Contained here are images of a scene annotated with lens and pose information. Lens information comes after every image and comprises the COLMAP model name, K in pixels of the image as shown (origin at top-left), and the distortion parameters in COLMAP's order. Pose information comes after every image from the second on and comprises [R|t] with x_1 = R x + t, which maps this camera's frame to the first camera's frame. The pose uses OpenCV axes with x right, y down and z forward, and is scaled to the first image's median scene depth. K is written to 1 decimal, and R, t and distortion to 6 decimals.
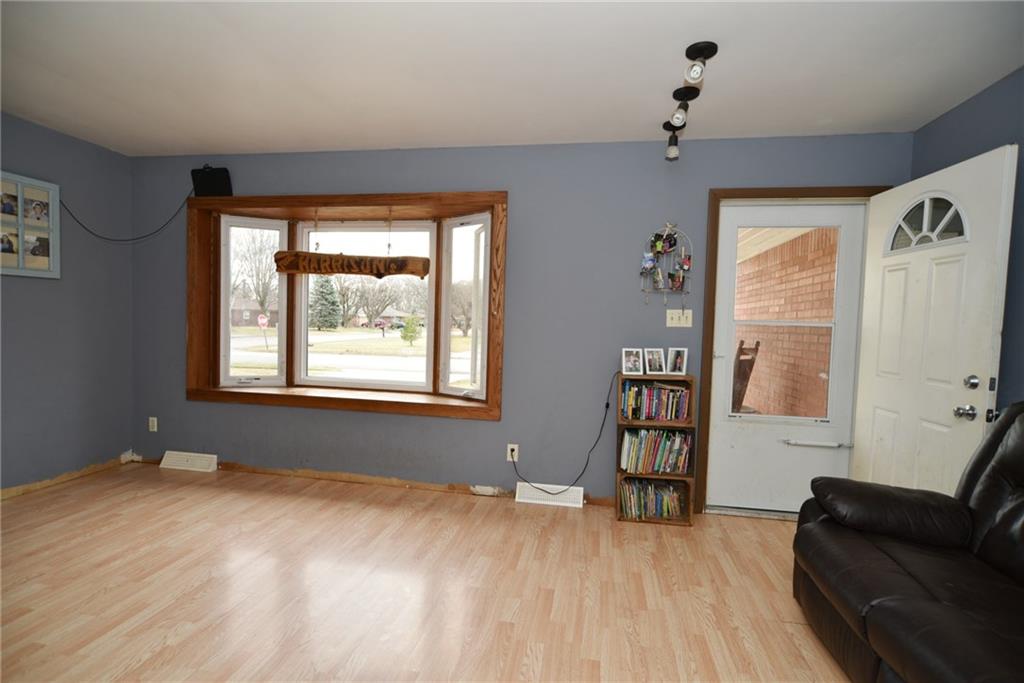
lens RADIAL K [[501.4, 0, 510.1], [0, 501.4, 342.7], [0, 0, 1]] dist [-0.013996, 0.007995]
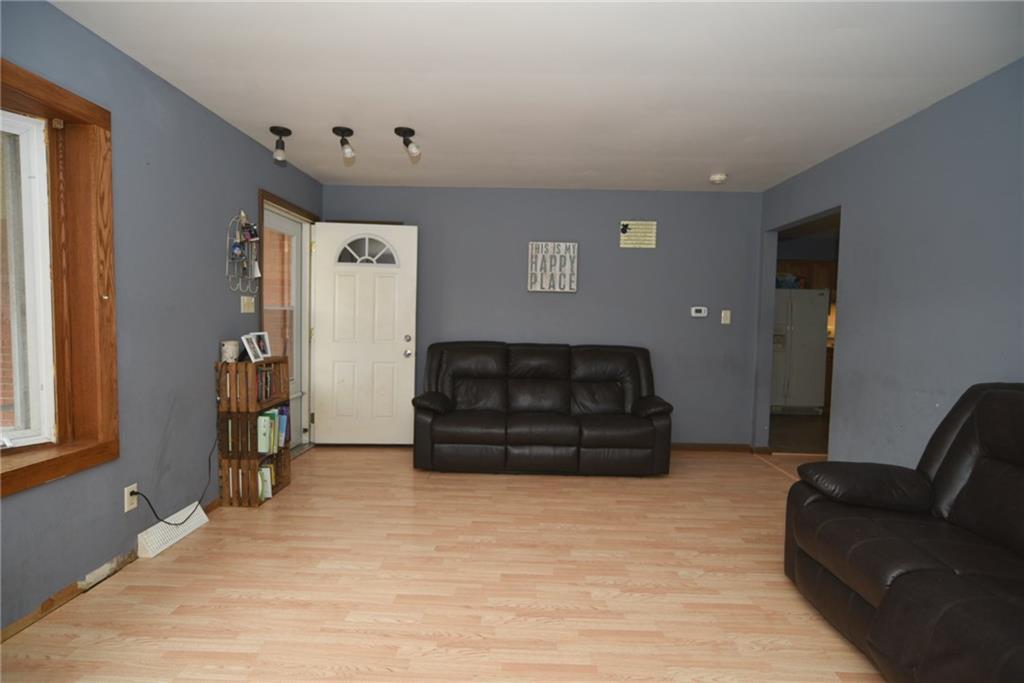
lens RADIAL K [[501.4, 0, 511.0], [0, 501.4, 343.3], [0, 0, 1]] dist [-0.013996, 0.007995]
pose [[-0.152780, -0.085214, 0.984580, -0.861556], [0.010799, 0.996072, 0.087884, -0.058907], [-0.988201, 0.024059, -0.151260, 0.666373]]
